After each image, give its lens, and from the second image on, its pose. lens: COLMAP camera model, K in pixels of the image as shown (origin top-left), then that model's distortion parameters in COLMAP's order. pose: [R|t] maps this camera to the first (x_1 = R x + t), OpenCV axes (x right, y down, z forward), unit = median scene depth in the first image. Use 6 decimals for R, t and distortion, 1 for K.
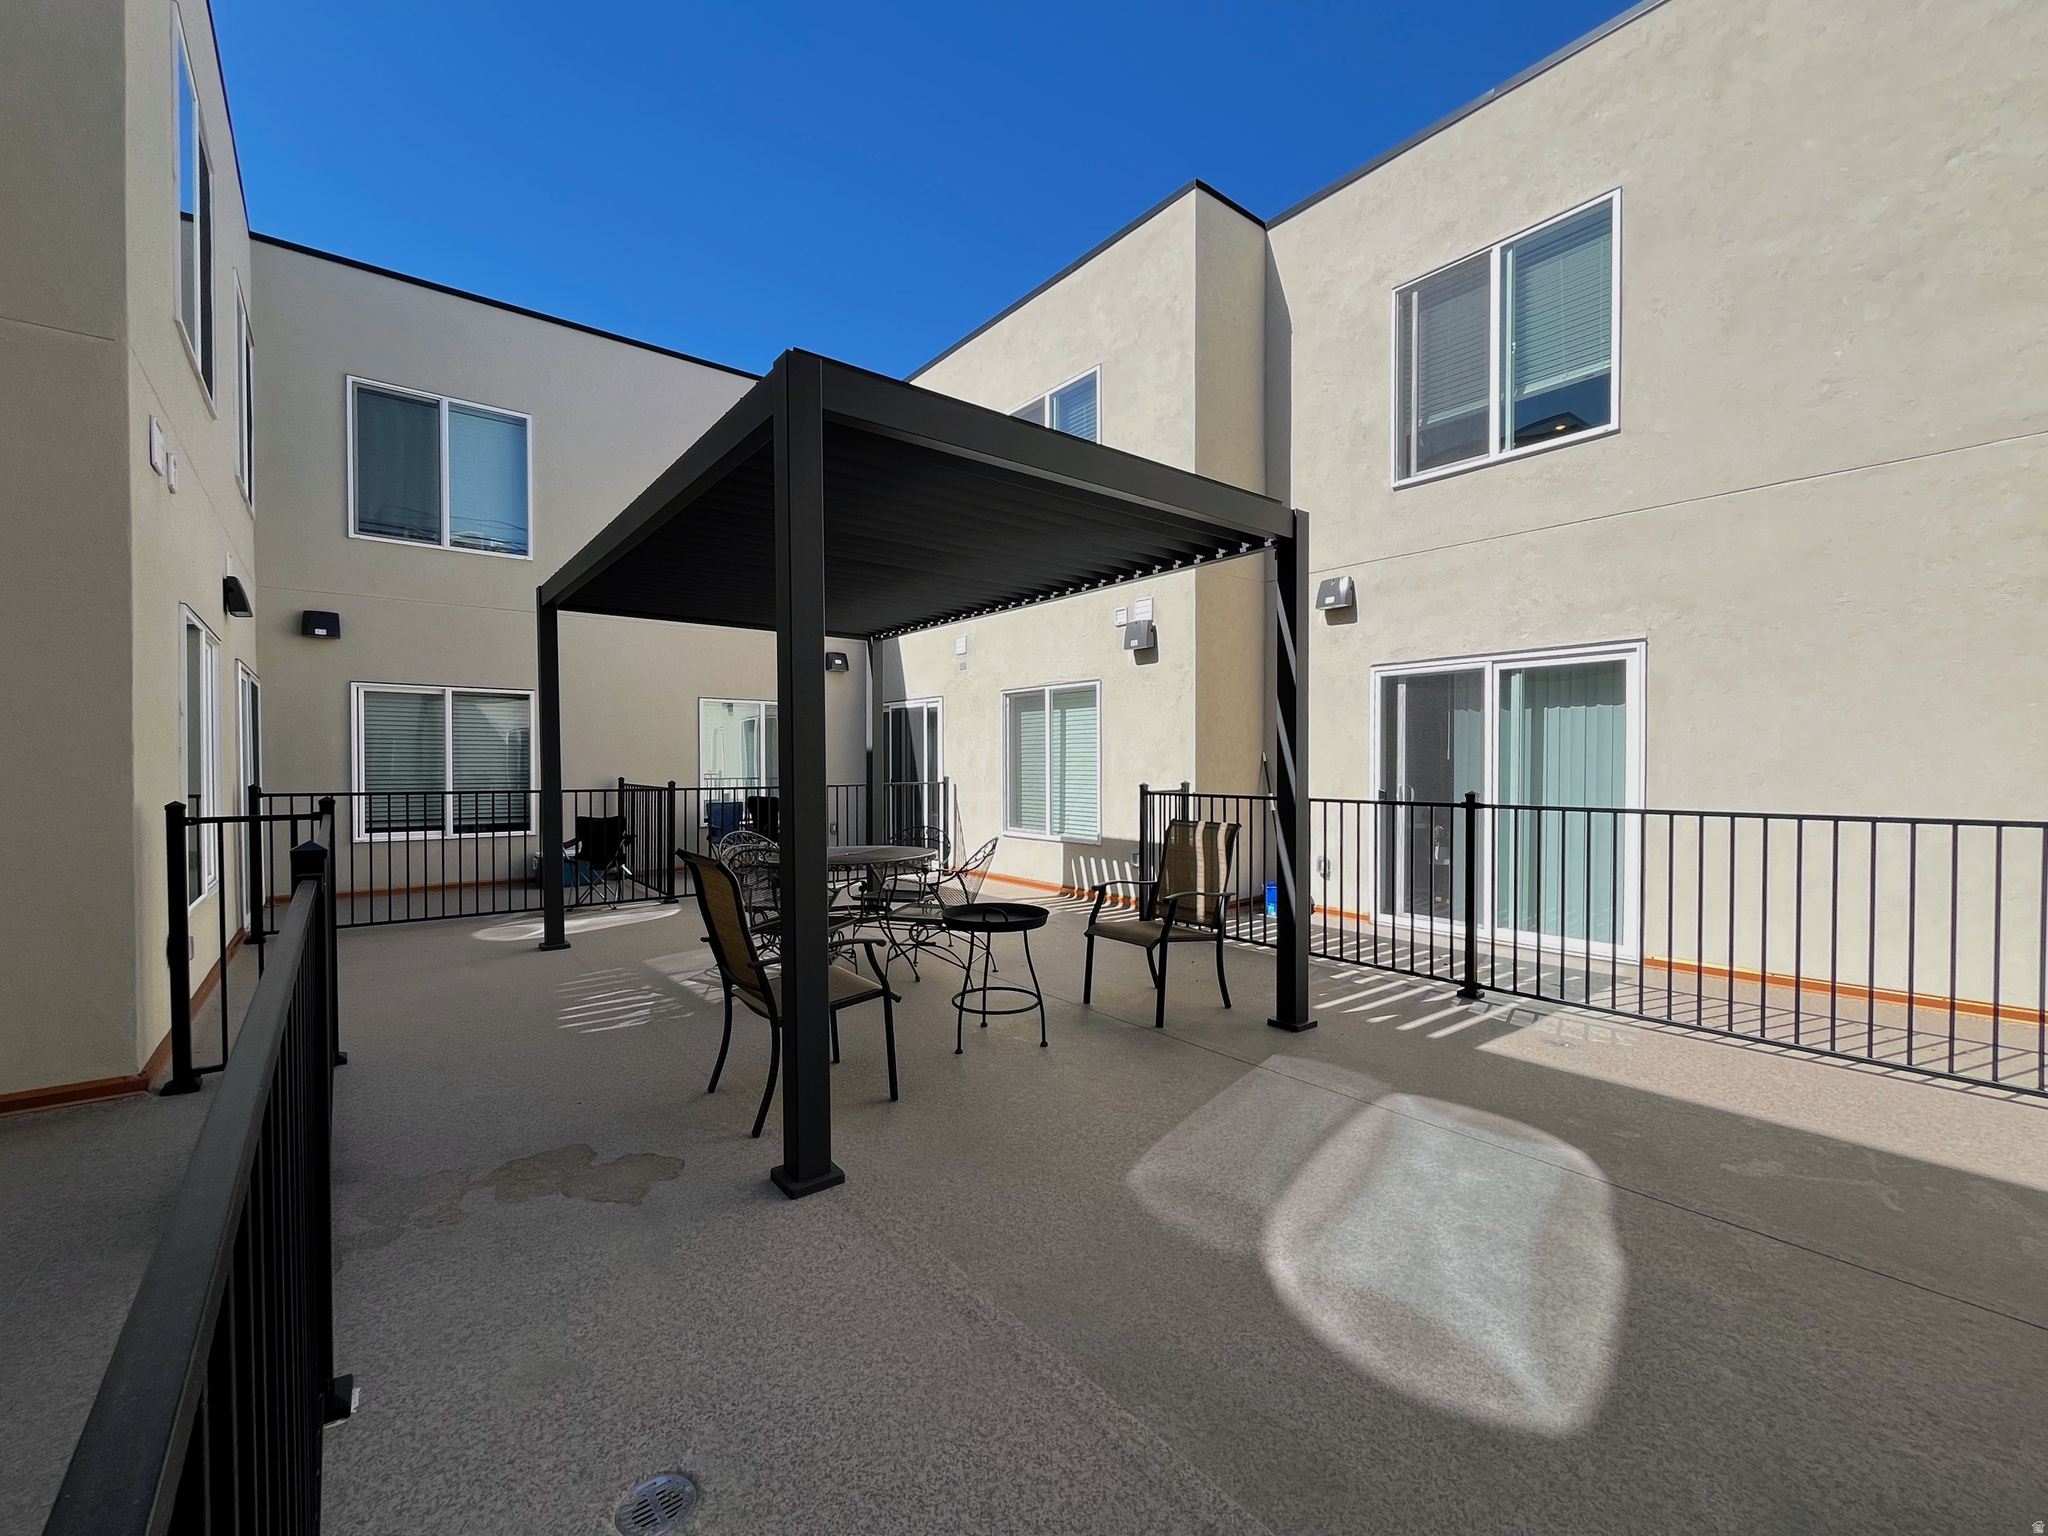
lens RADIAL K [[820.1, 0, 1016.5], [0, 820.1, 770.0], [0, 0, 1]] dist [-0.004422, 0.001020]
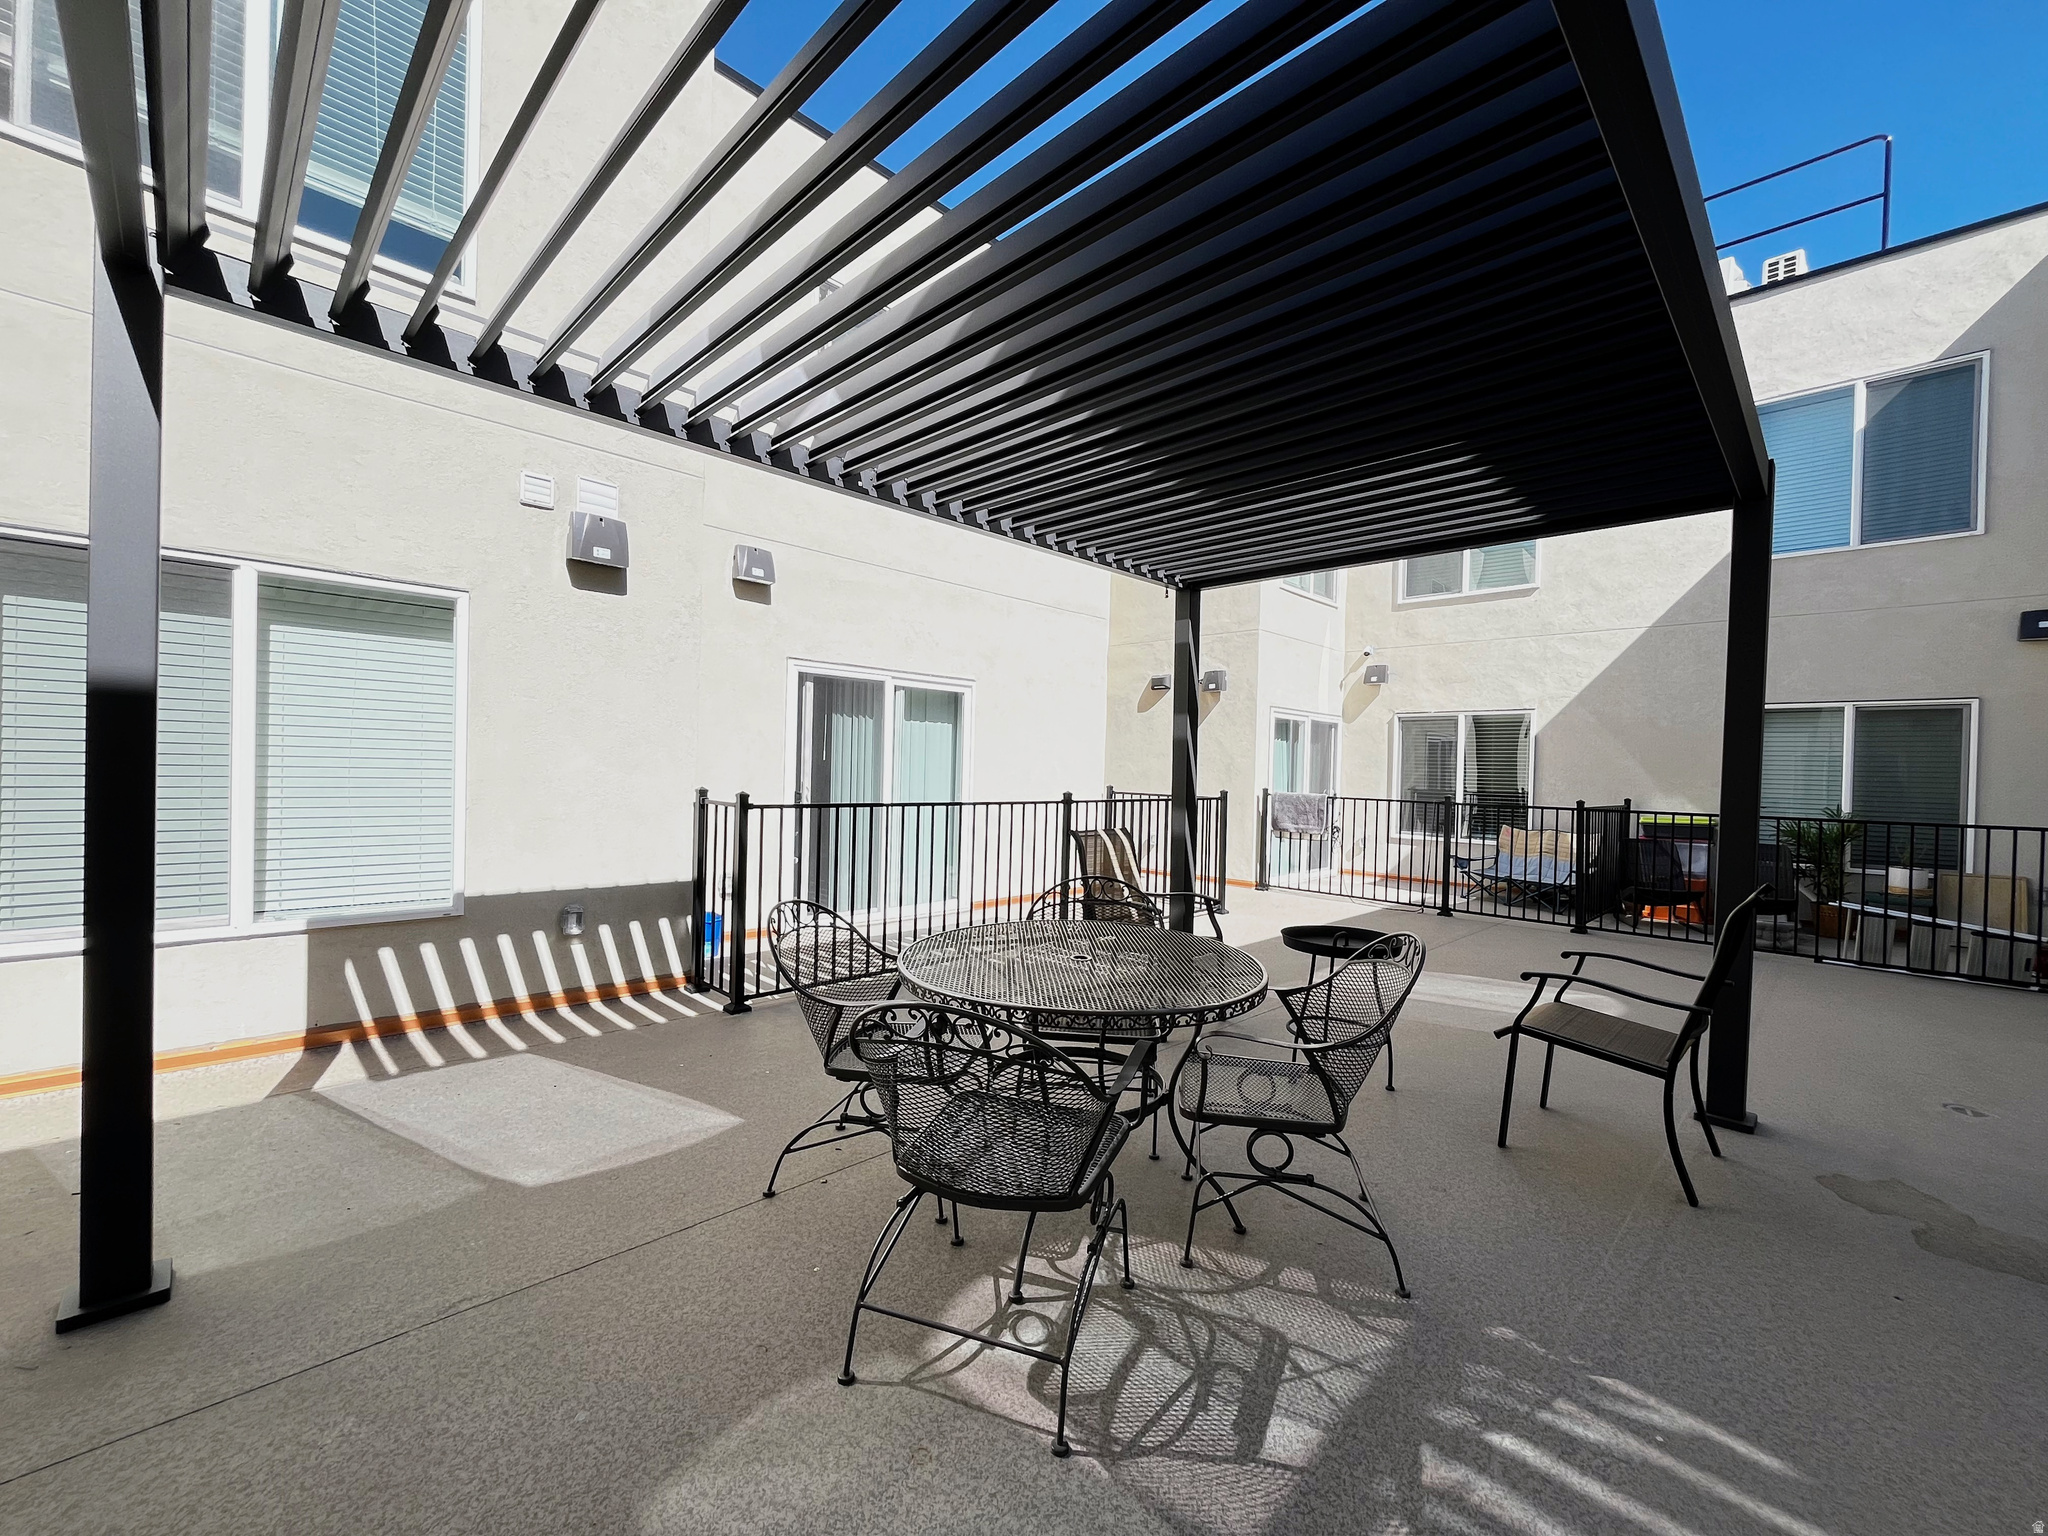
lens RADIAL K [[820.1, 0, 1026.4], [0, 820.1, 775.9], [0, 0, 1]] dist [-0.004422, 0.001020]
pose [[-0.111793, -0.005923, 0.993714, -0.620626], [-0.013591, 0.999898, 0.004431, -0.003355], [-0.993639, -0.013010, -0.111862, 0.999462]]
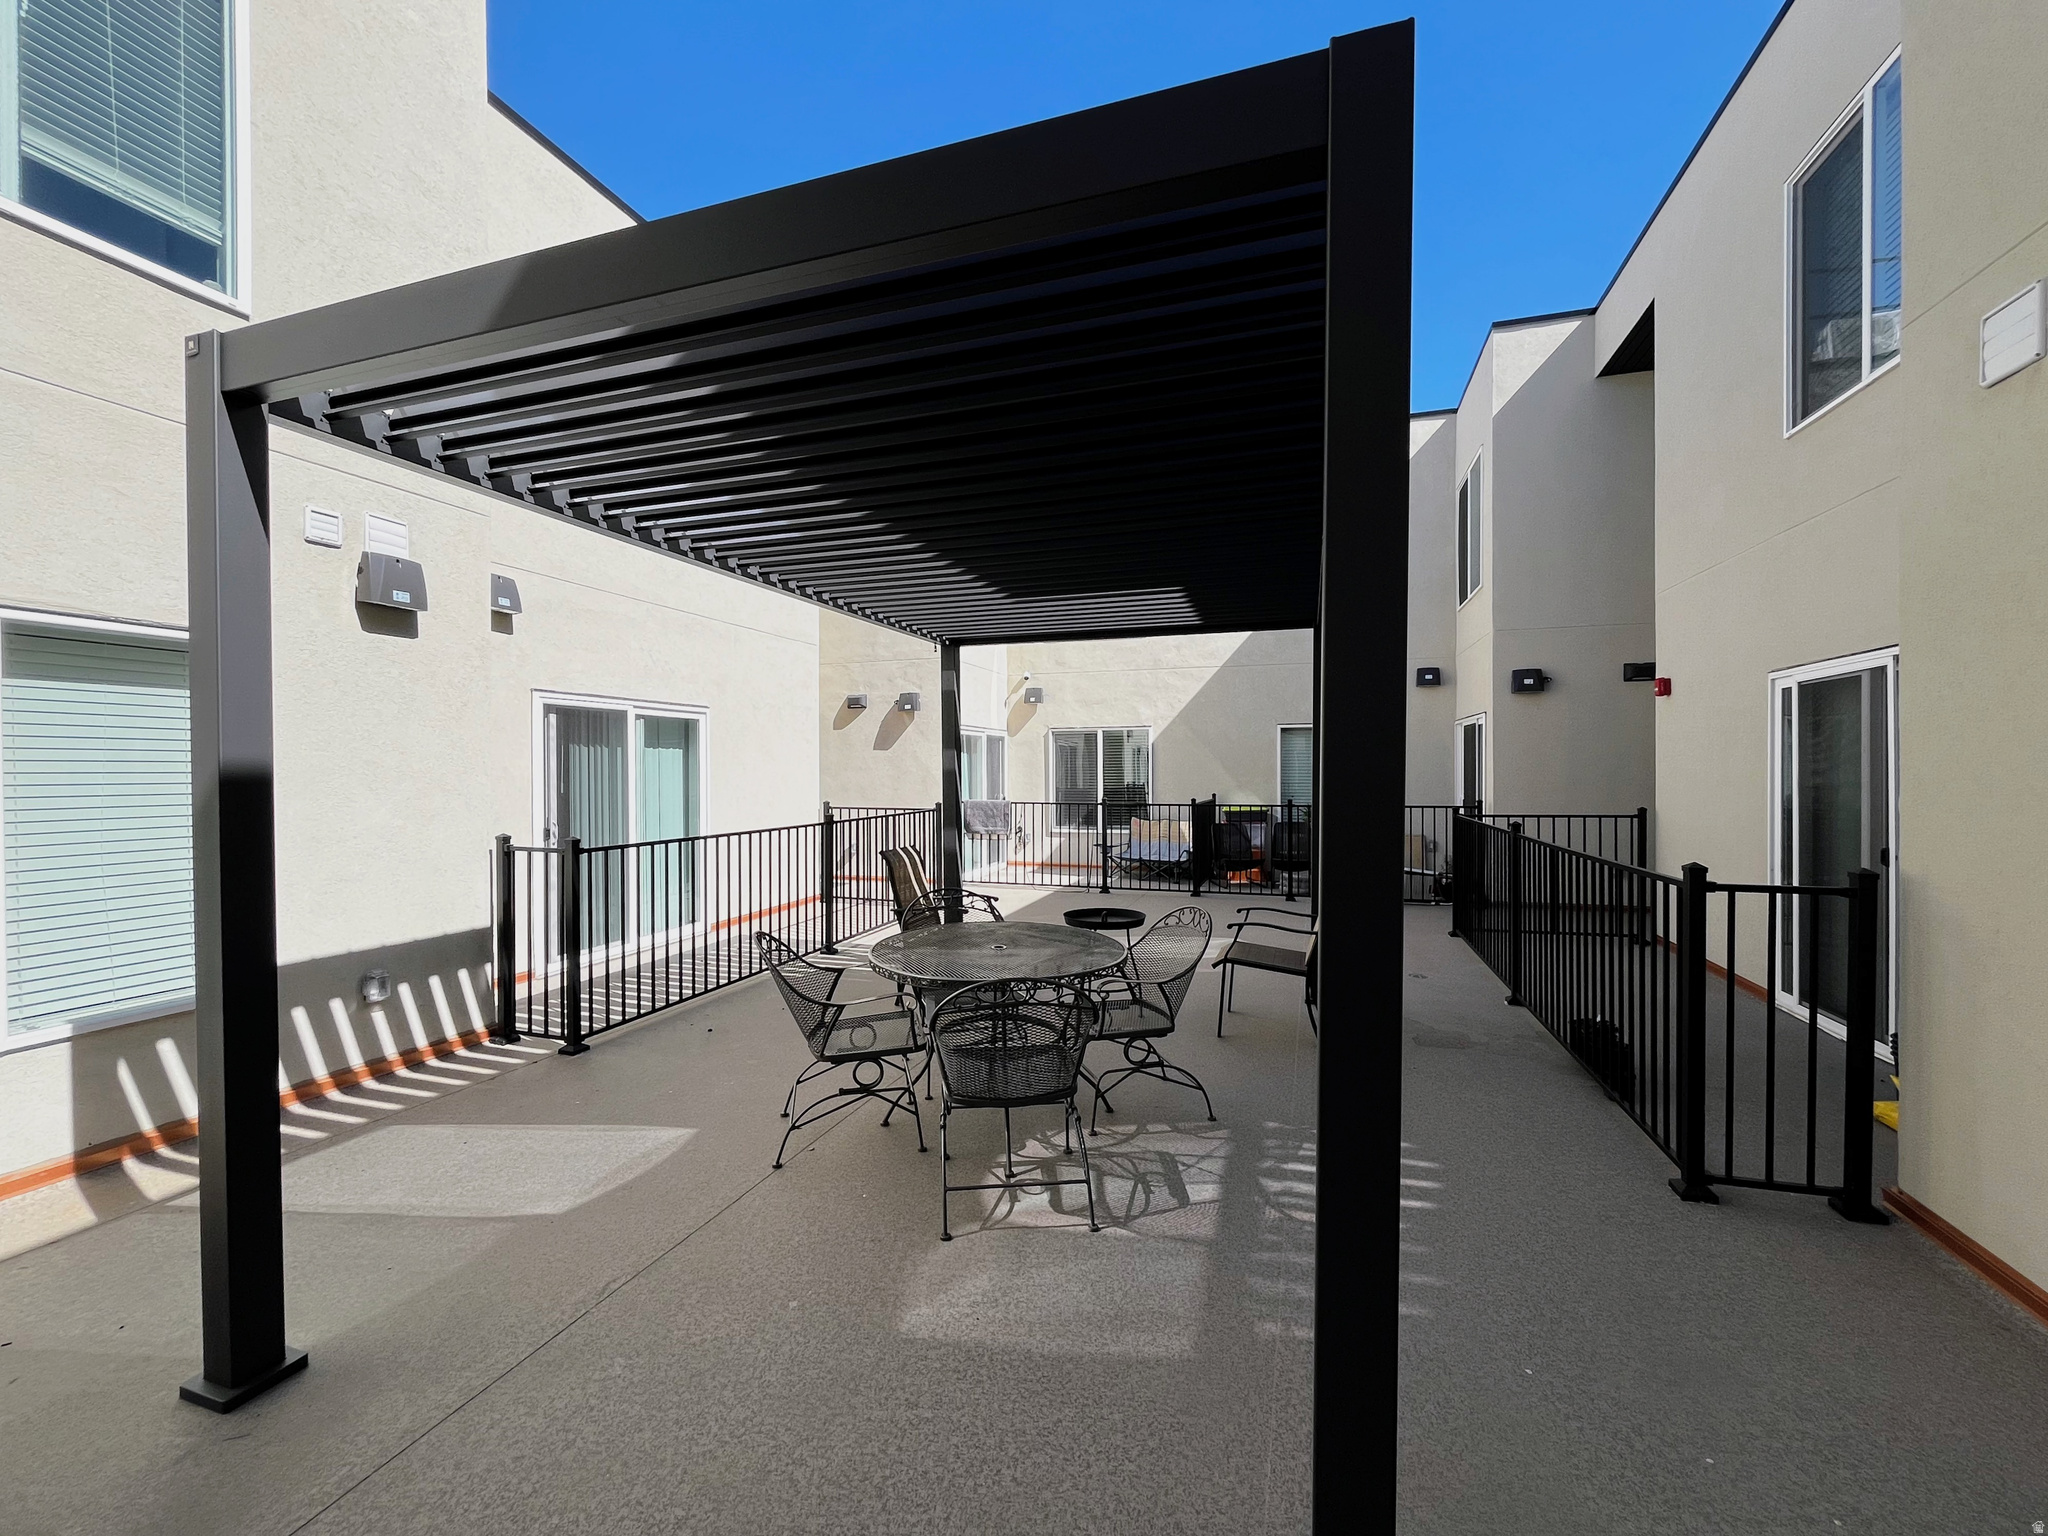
lens RADIAL K [[820.1, 0, 1025.7], [0, 820.1, 772.2], [0, 0, 1]] dist [-0.004422, 0.001020]
pose [[-0.536182, 0.008375, 0.844061, -0.722346], [0.018341, 0.999830, 0.001730, -0.036544], [-0.843903, 0.016409, -0.536244, 1.229151]]
